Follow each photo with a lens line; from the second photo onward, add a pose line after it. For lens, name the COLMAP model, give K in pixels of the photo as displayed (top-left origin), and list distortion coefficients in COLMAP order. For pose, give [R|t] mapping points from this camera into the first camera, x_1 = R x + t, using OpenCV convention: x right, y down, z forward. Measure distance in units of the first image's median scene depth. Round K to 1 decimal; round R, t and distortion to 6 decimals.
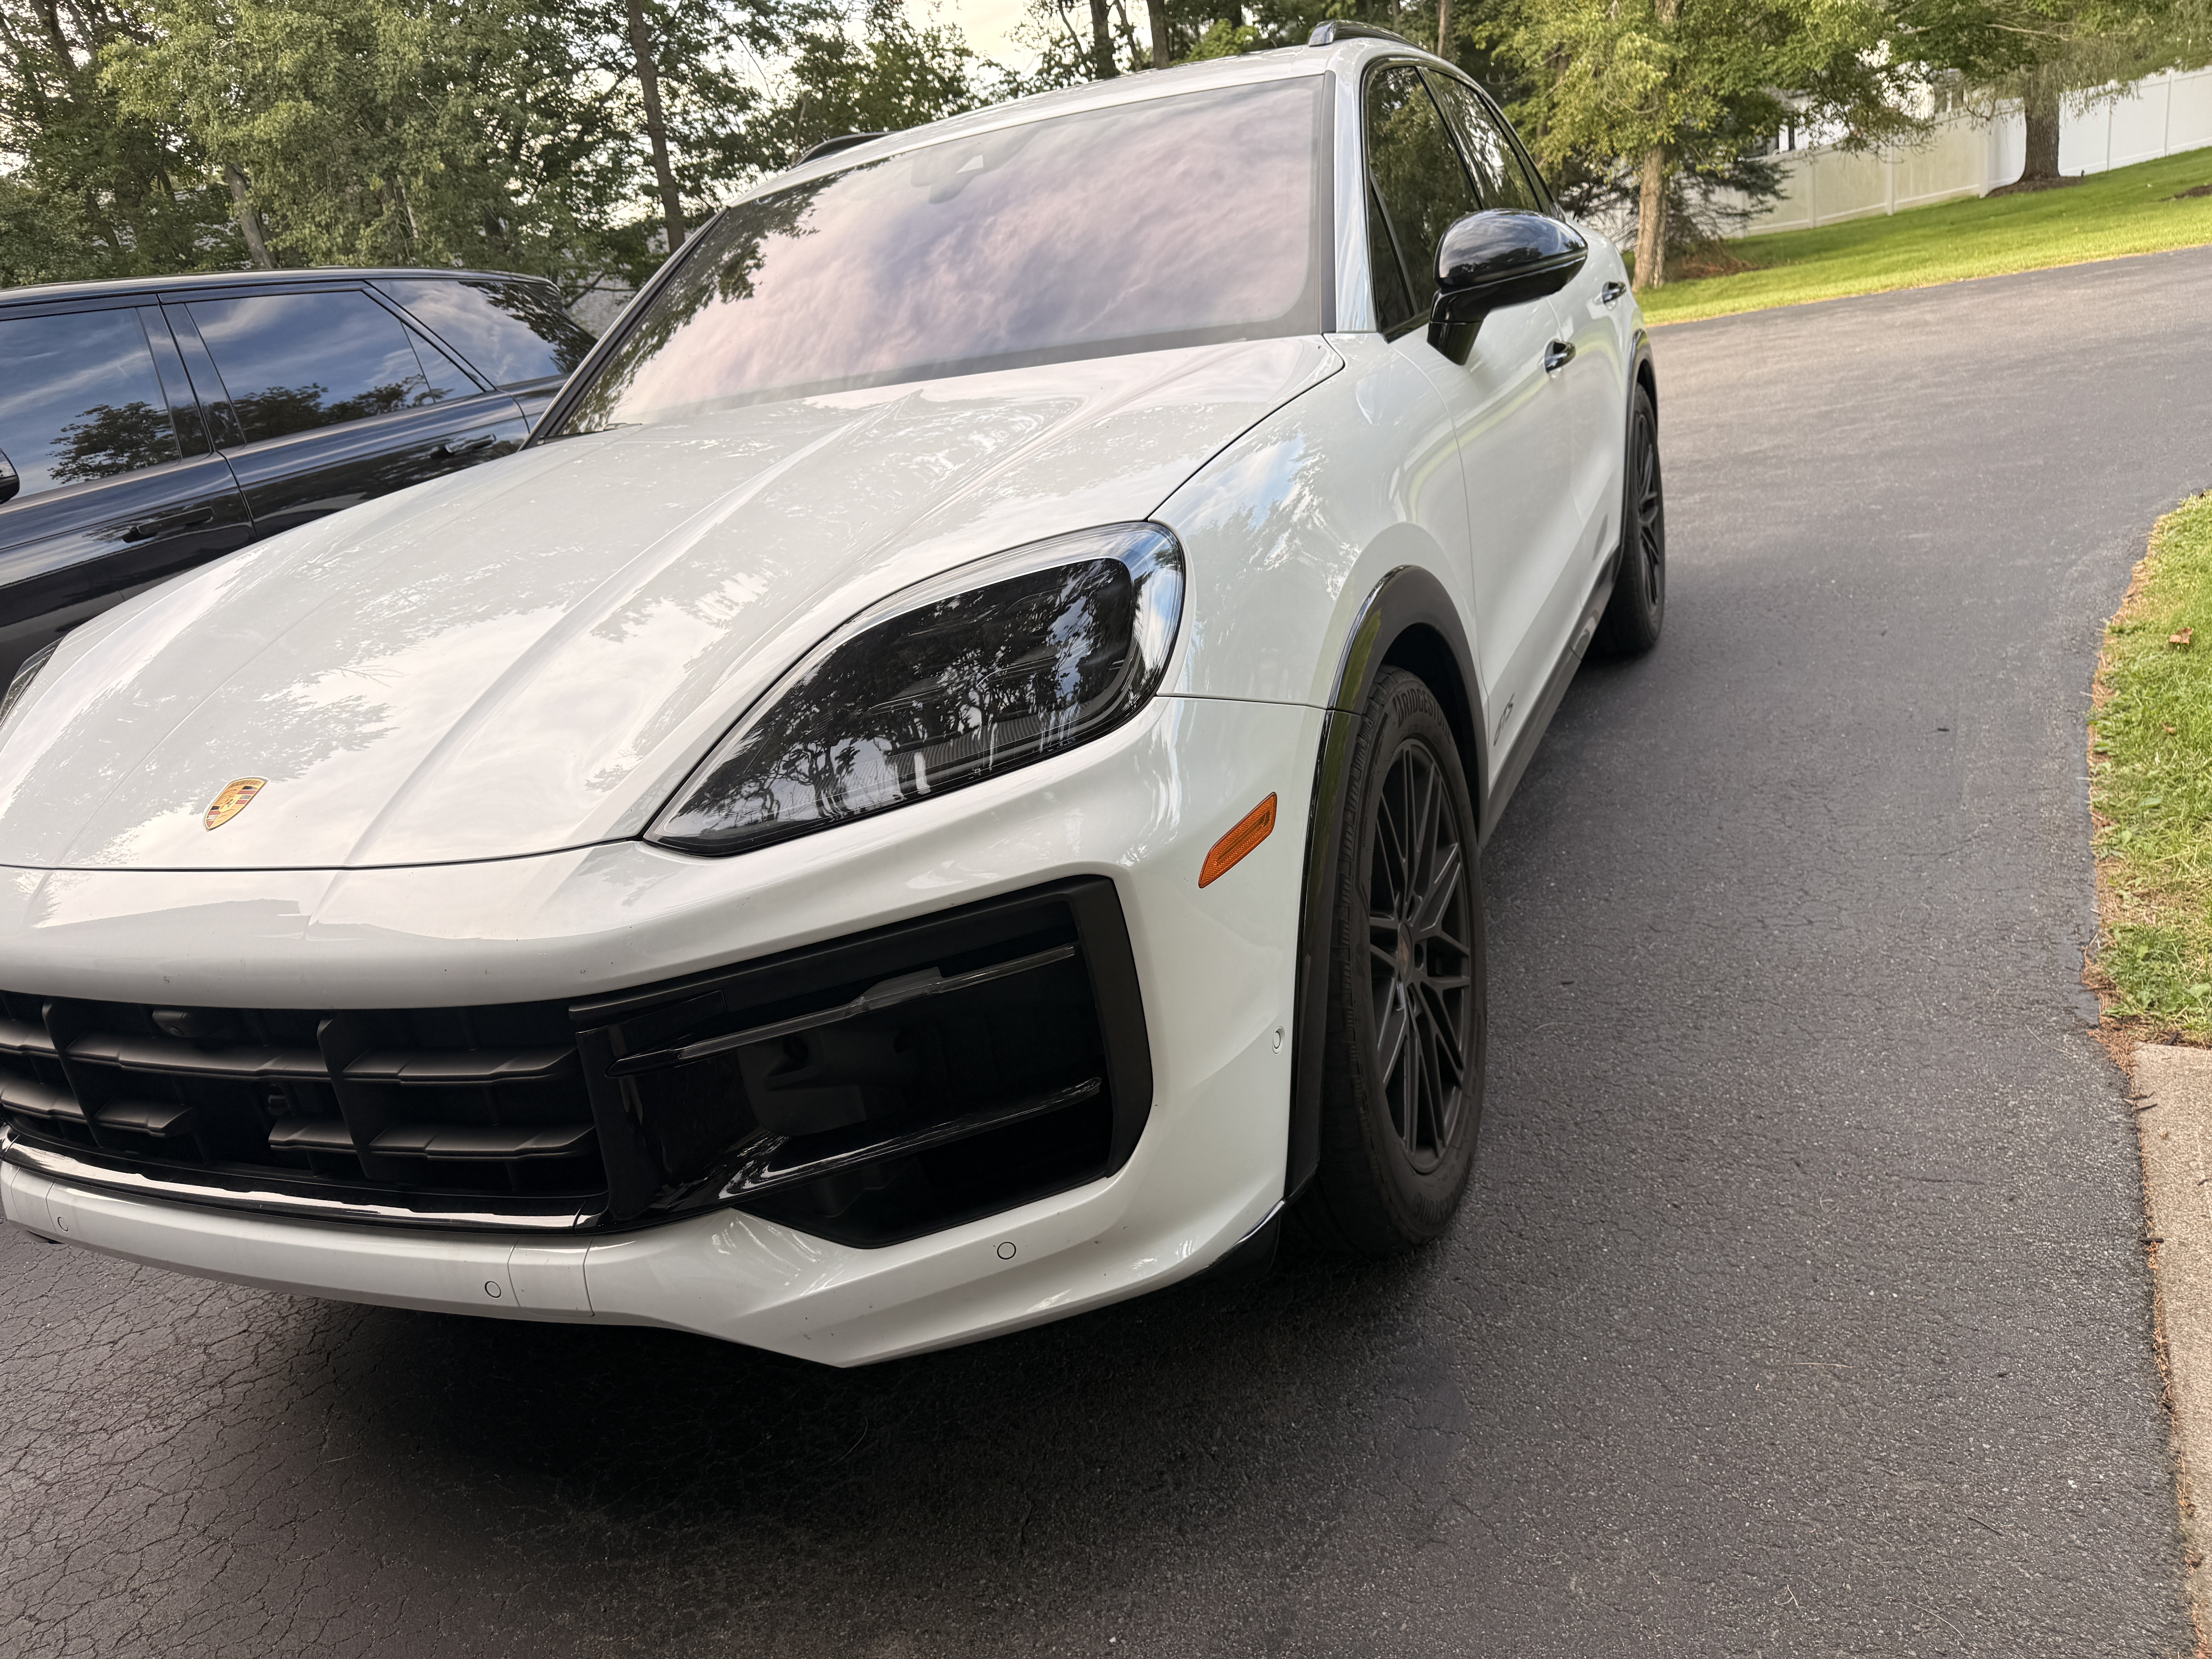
lens RADIAL K [[1541.0, 0, 1108.1], [0, 1541.0, 838.0], [0, 0, 1]] dist [0.006933, 0.000197]
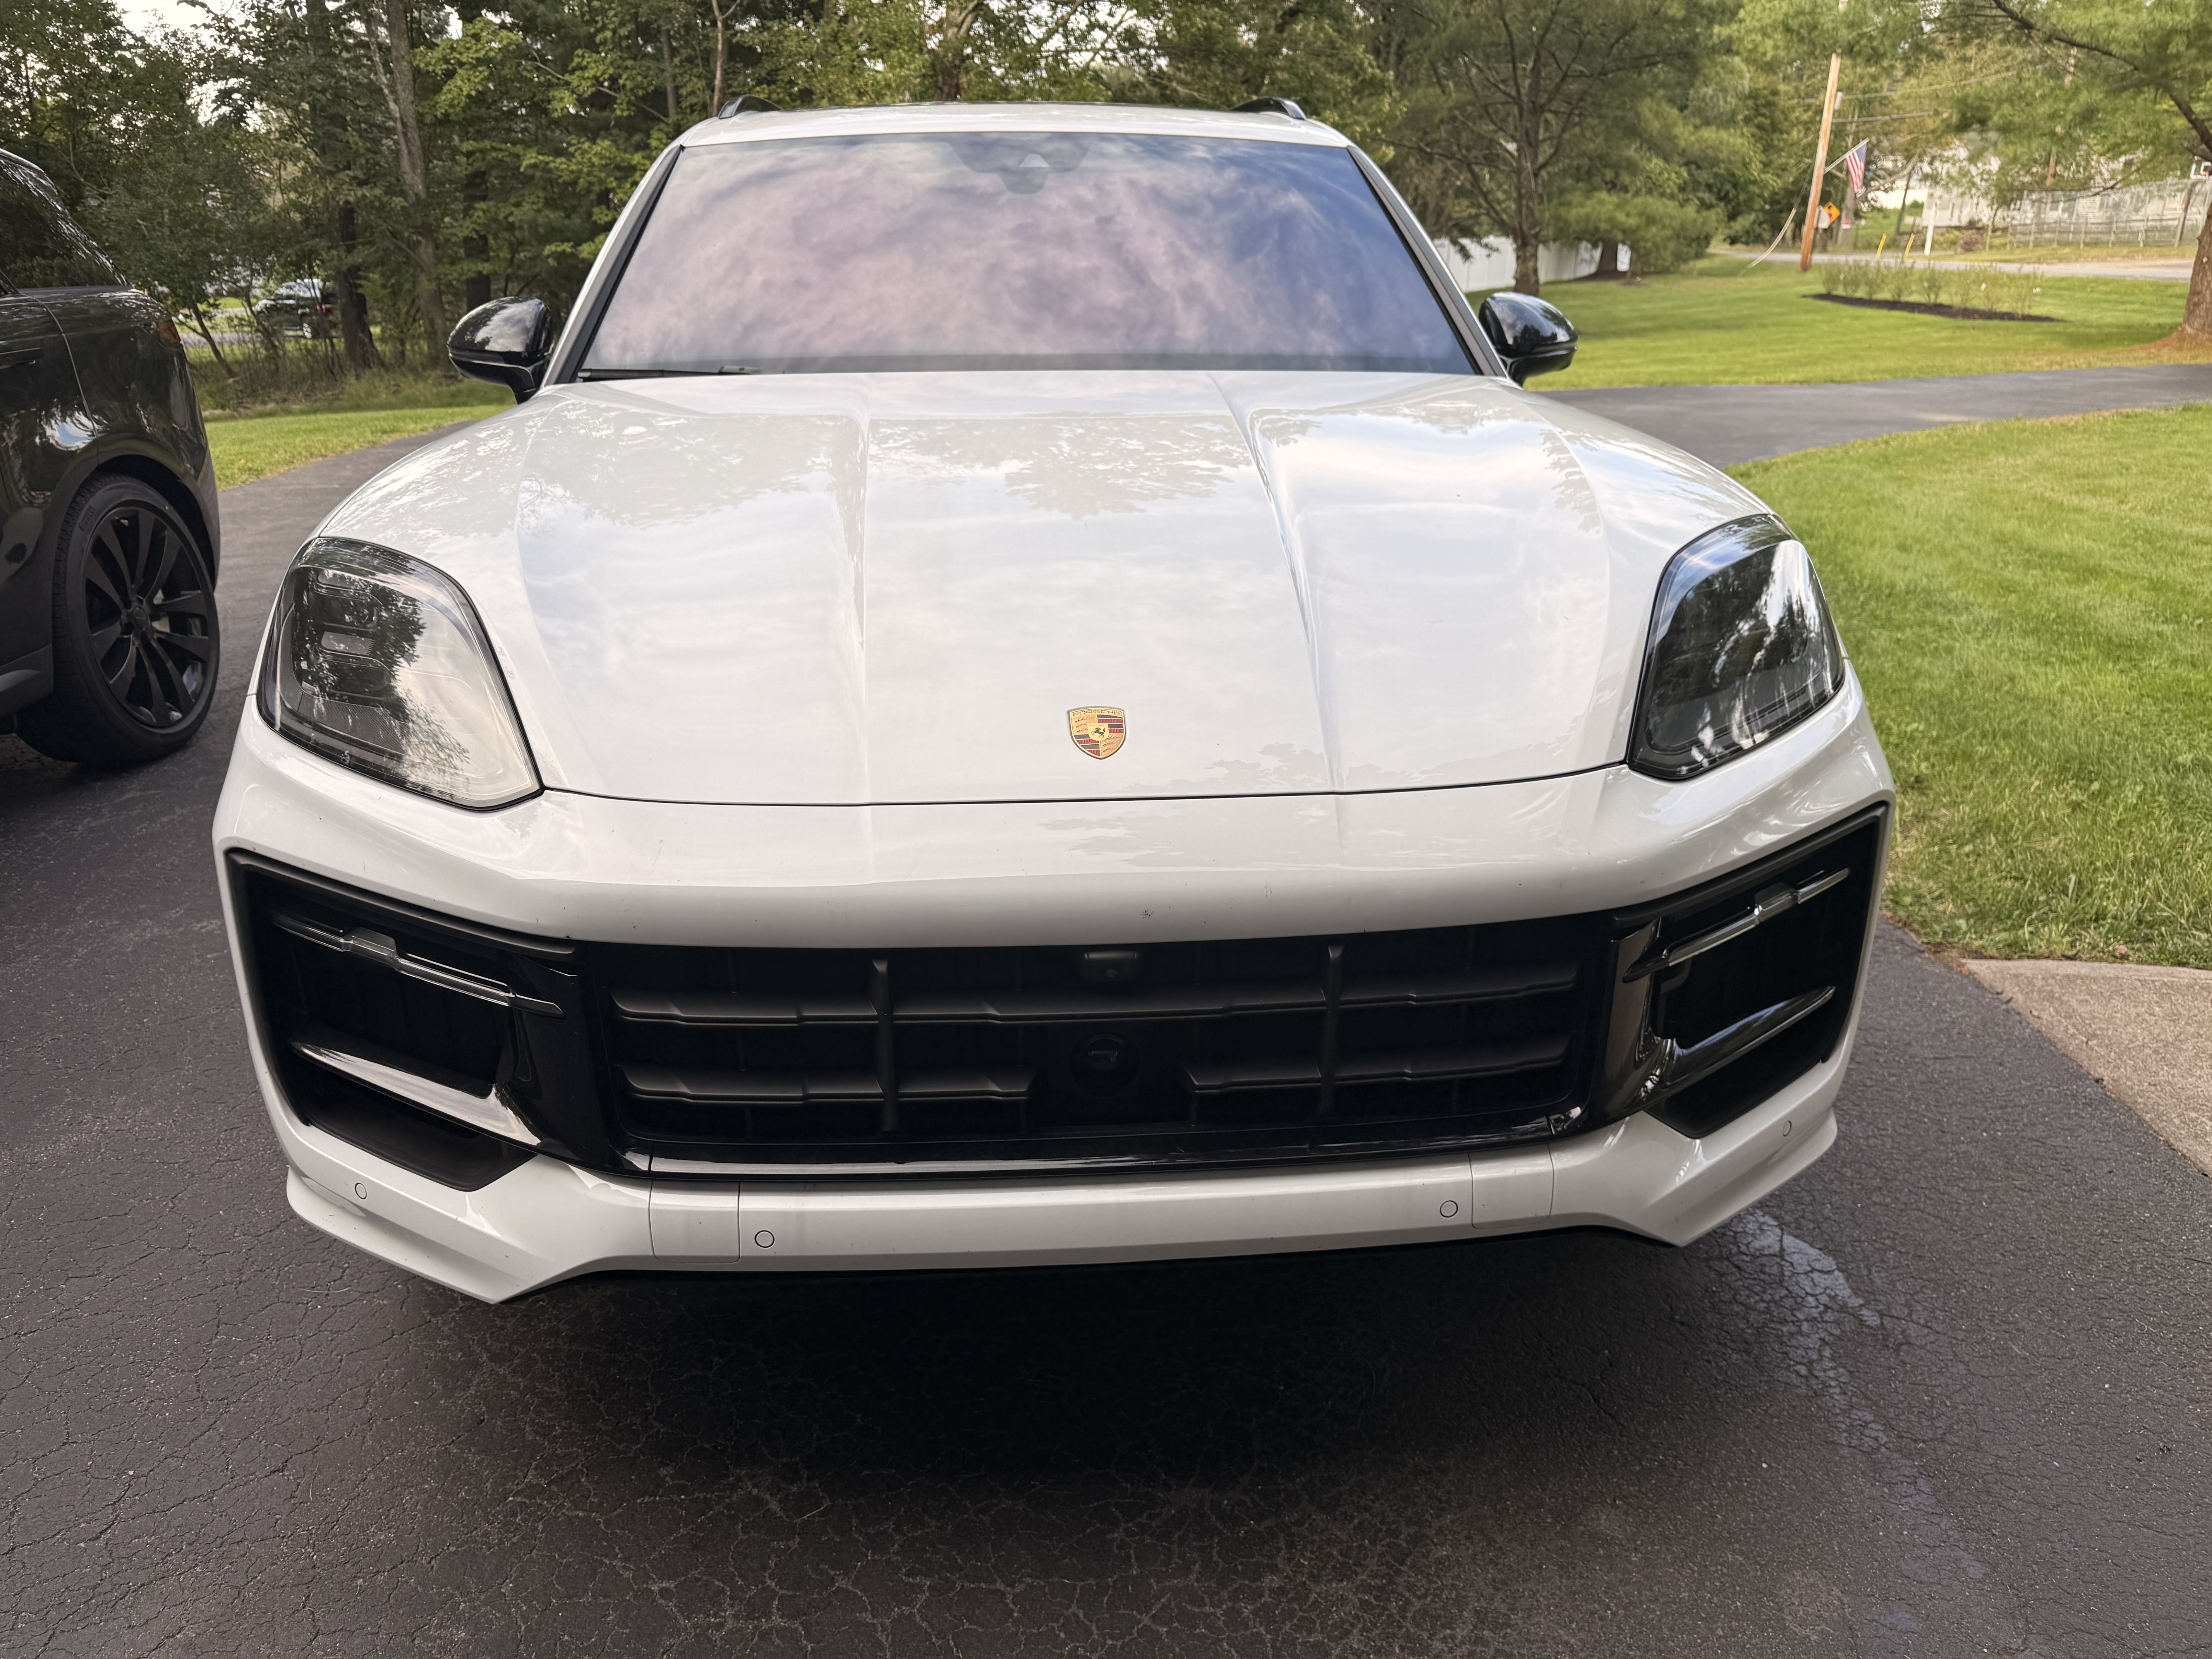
lens RADIAL K [[1541.0, 0, 1107.9], [0, 1541.0, 820.8], [0, 0, 1]] dist [0.006933, 0.000197]
pose [[0.885764, 0.002290, 0.464129, -1.068148], [0.016460, 0.999204, -0.036344, 0.069736], [-0.463843, 0.039832, 0.885021, 0.194342]]
